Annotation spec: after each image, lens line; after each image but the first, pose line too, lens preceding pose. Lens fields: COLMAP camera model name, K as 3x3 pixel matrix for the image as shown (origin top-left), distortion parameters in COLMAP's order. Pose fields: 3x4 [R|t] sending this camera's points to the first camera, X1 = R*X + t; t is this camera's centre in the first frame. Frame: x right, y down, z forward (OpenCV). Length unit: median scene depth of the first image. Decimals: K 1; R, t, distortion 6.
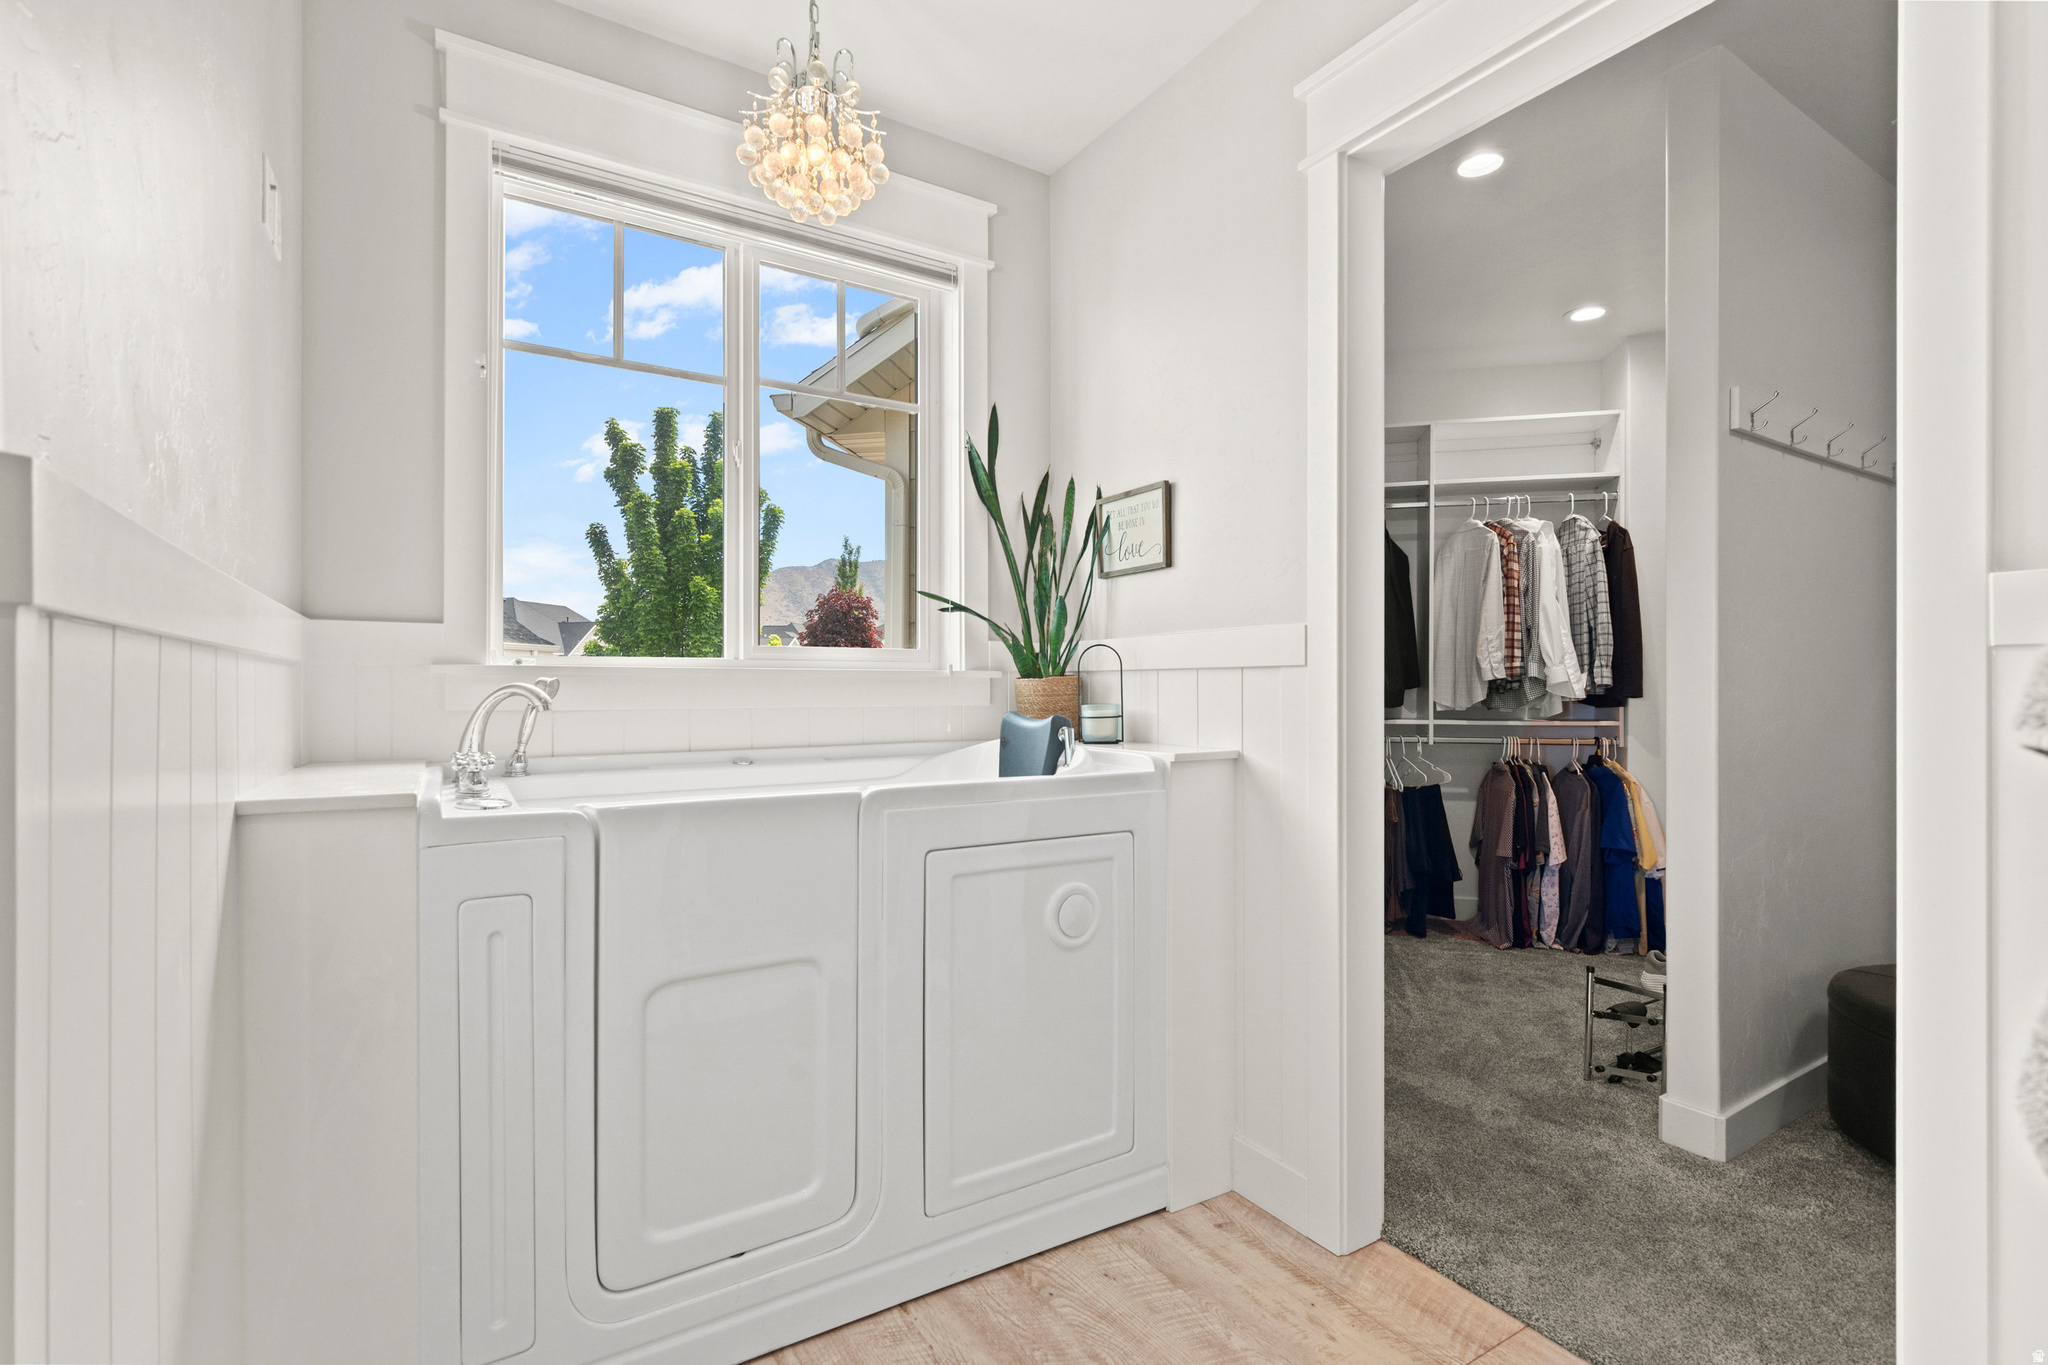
lens RADIAL K [[940.6, 0, 1021.2], [0, 940.6, 687.3], [0, 0, 1]] dist [0.000850, -0.001735]
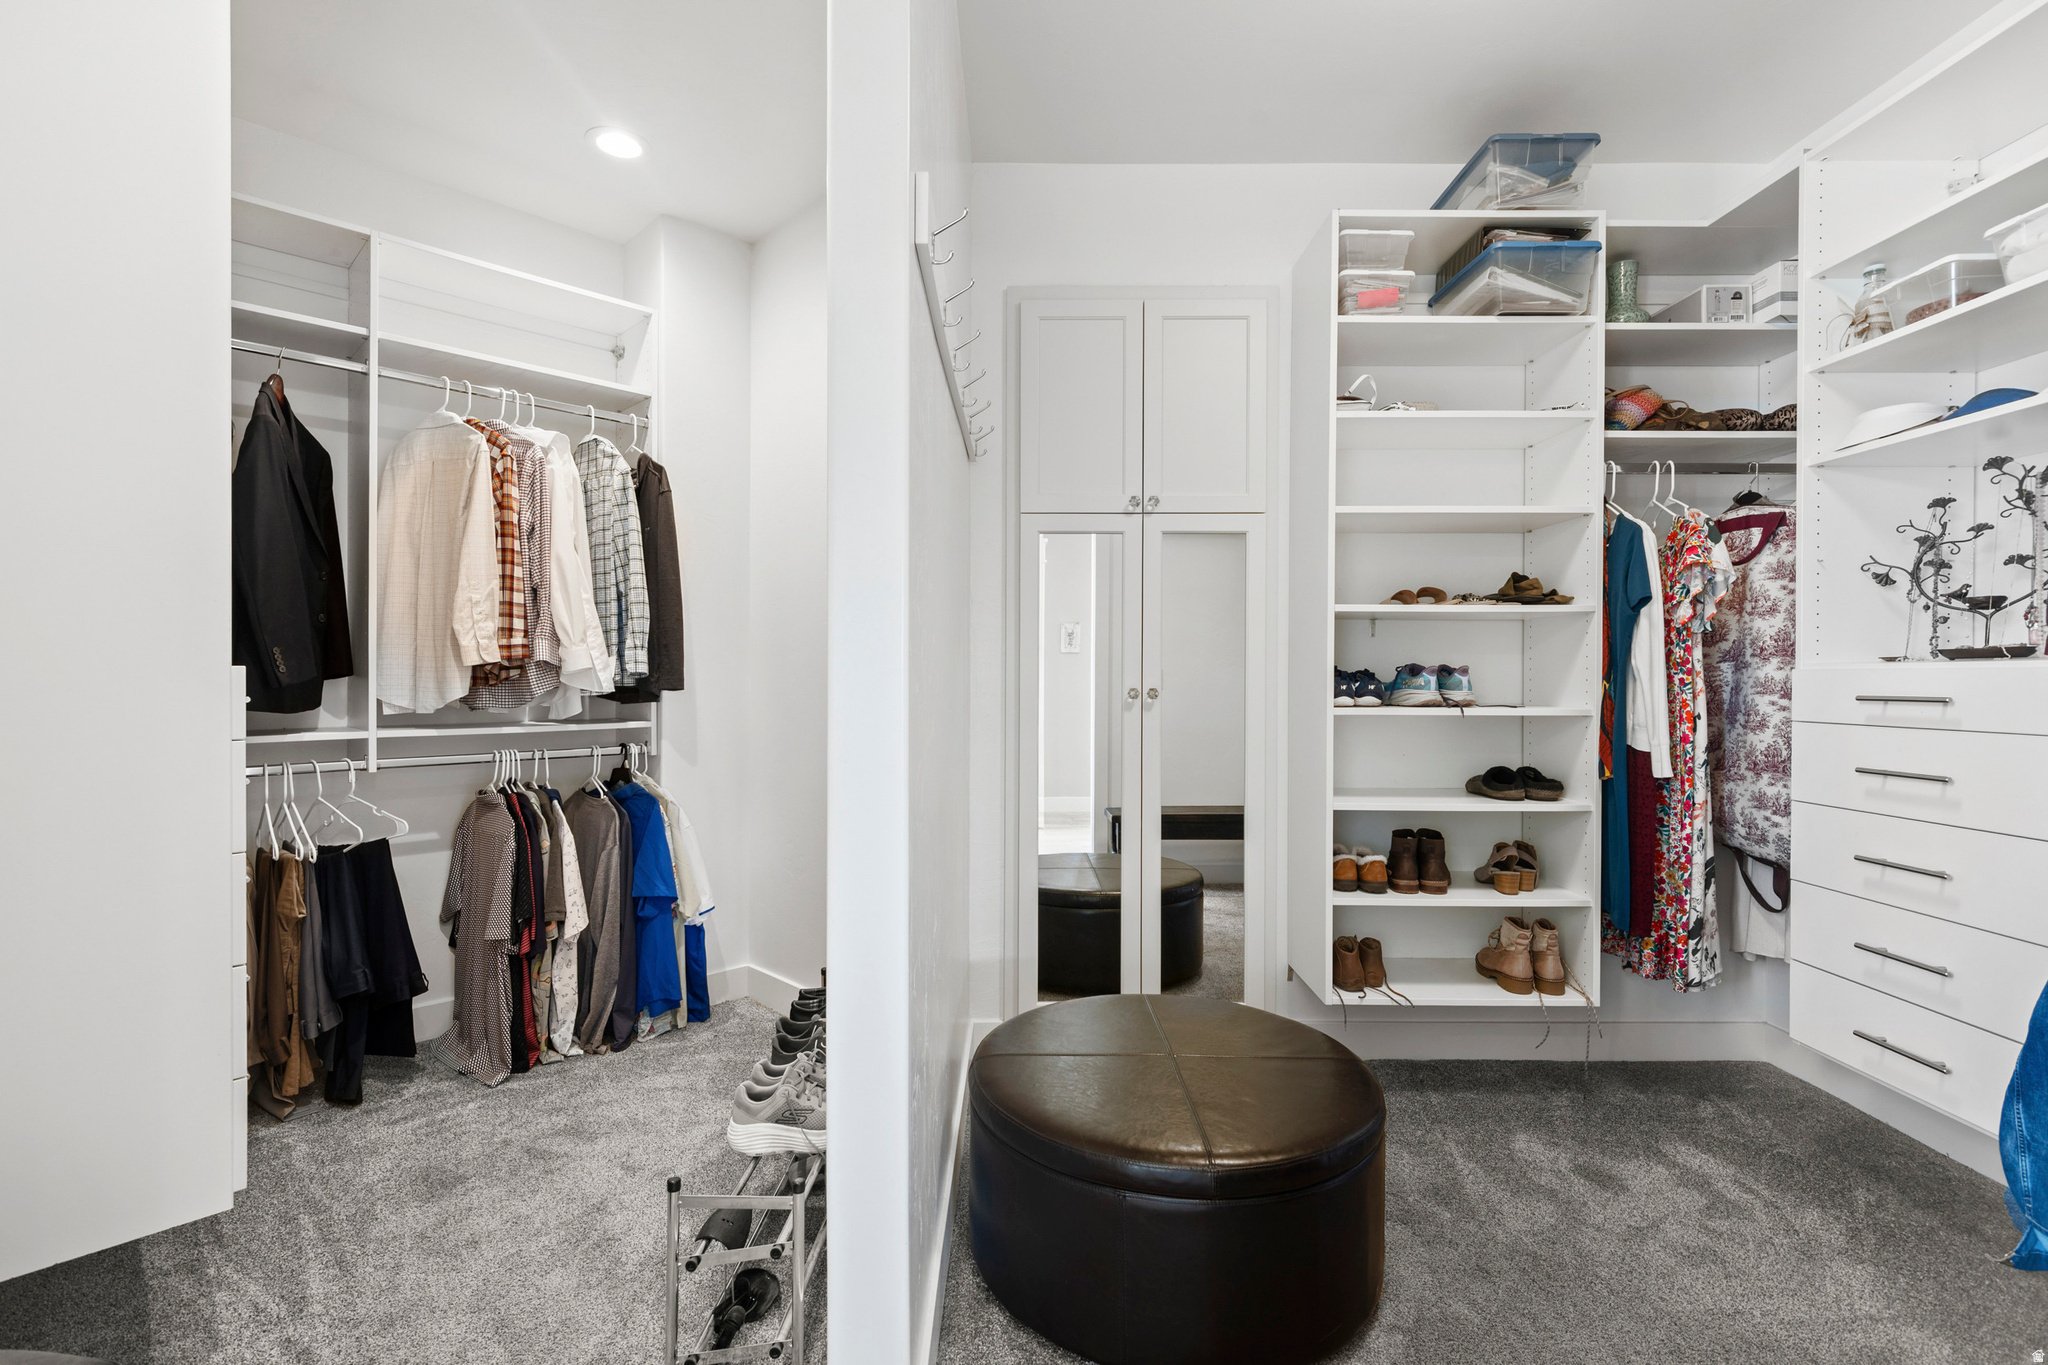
lens RADIAL K [[940.6, 0, 1022.1], [0, 940.6, 678.3], [0, 0, 1]] dist [0.000850, -0.001735]
pose [[0.539329, -0.003674, 0.842087, 0.162511], [-0.003746, 0.999970, 0.006762, -0.004528], [-0.842087, -0.006801, 0.539299, 0.345396]]
